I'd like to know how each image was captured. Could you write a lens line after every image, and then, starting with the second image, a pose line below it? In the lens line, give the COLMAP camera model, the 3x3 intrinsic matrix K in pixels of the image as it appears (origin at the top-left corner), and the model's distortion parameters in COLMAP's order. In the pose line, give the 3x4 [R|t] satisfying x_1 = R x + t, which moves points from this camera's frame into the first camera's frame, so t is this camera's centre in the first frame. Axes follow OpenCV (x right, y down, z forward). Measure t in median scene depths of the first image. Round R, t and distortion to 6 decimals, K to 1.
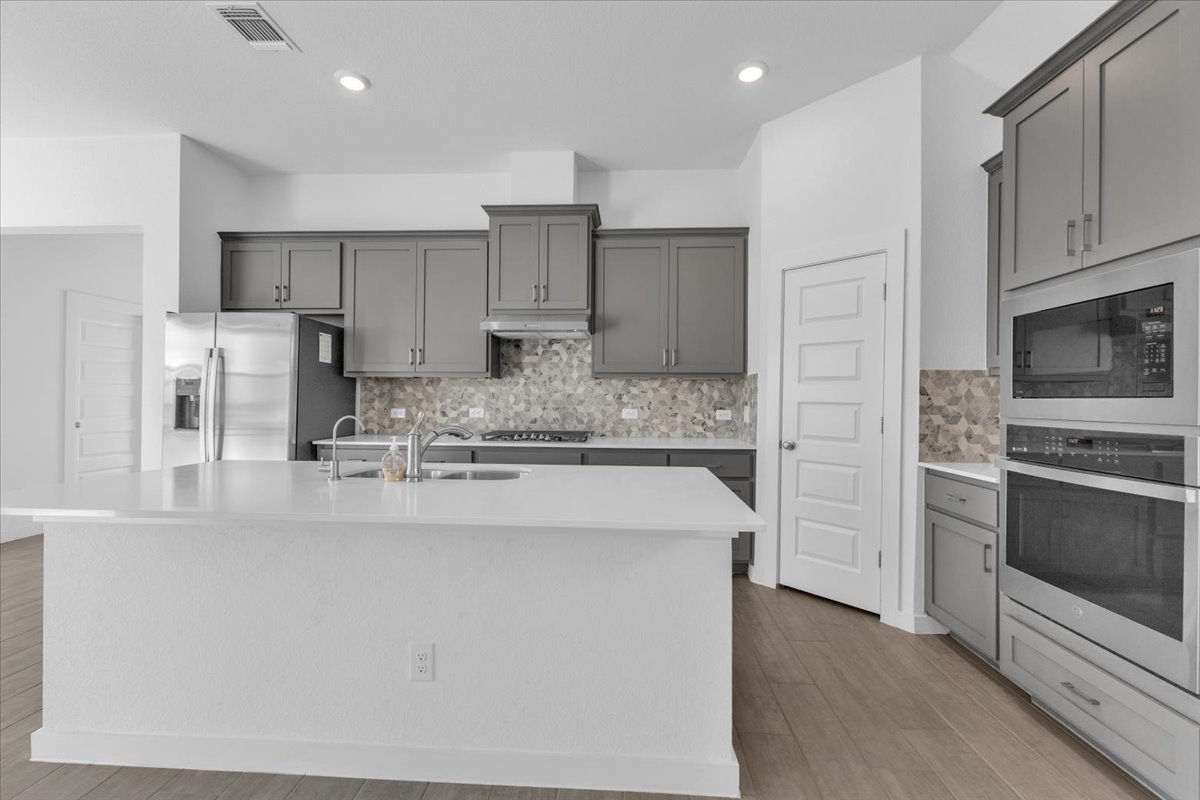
lens RADIAL K [[523.2, 0, 600.0], [0, 523.2, 400.0], [0, 0, 1]] dist [0.010312, -0.000138]
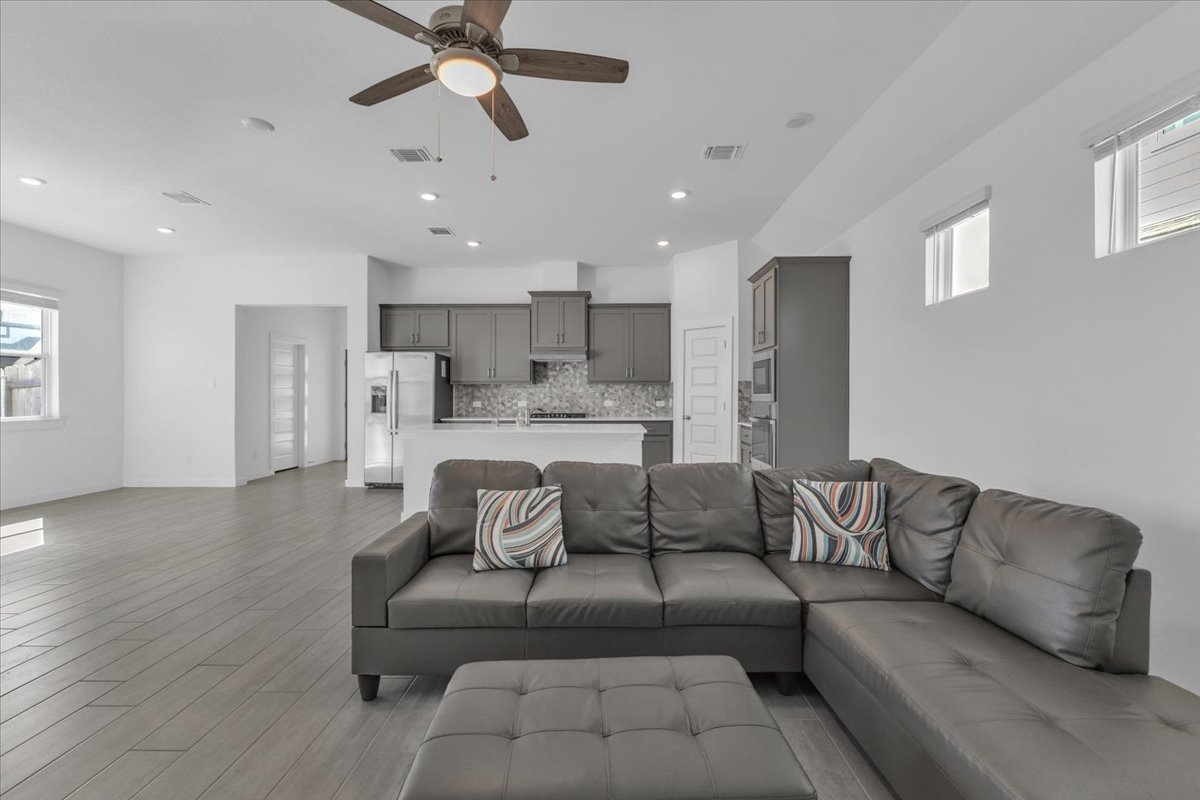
lens RADIAL K [[523.2, 0, 600.0], [0, 523.2, 400.0], [0, 0, 1]] dist [0.010312, -0.000138]
pose [[0.999323, -0.008733, 0.035748, -0.036624], [0.008498, 0.999941, 0.006741, 0.002294], [-0.035805, -0.006432, 0.999338, -0.795131]]
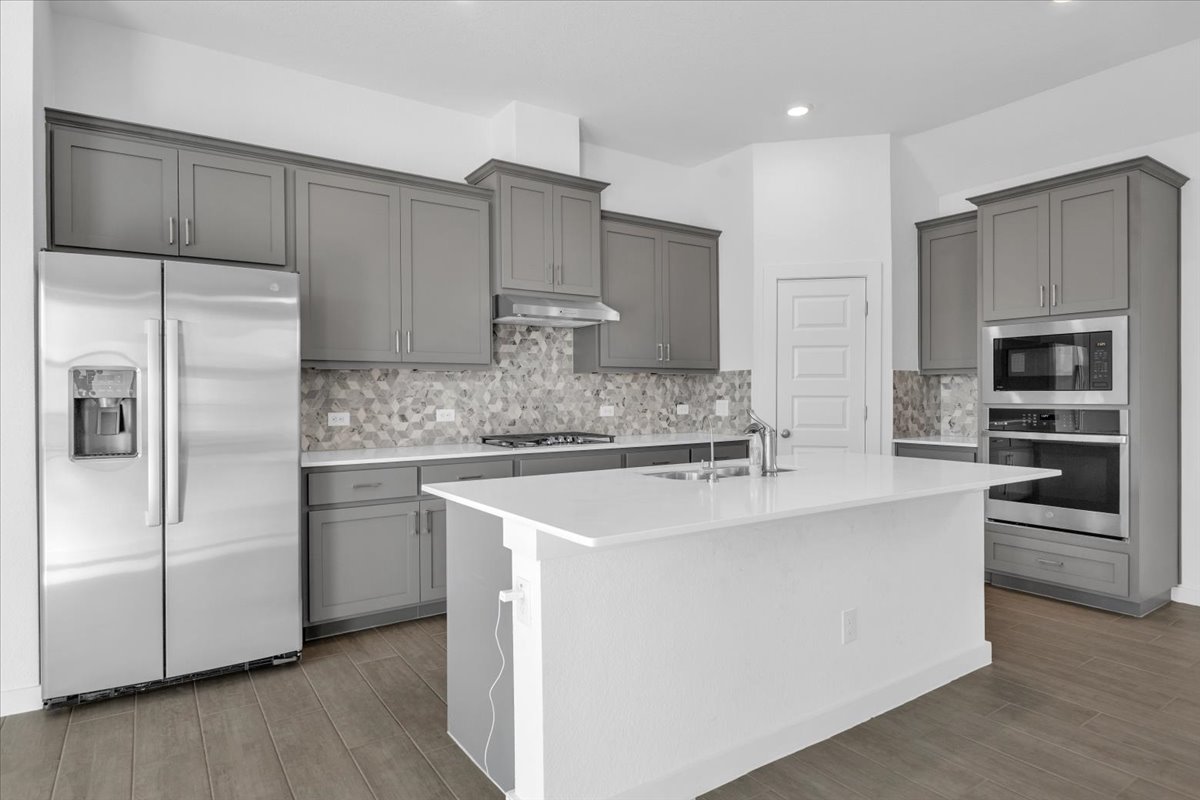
lens RADIAL K [[669.3, 0, 600.0], [0, 669.3, 400.0], [0, 0, 1]] dist [-0.000593, -0.000627]
pose [[0.794237, -0.017309, 0.607361, -0.674504], [0.012489, 0.999848, 0.012162, -0.007715], [-0.607479, -0.002074, 0.794333, 0.069483]]
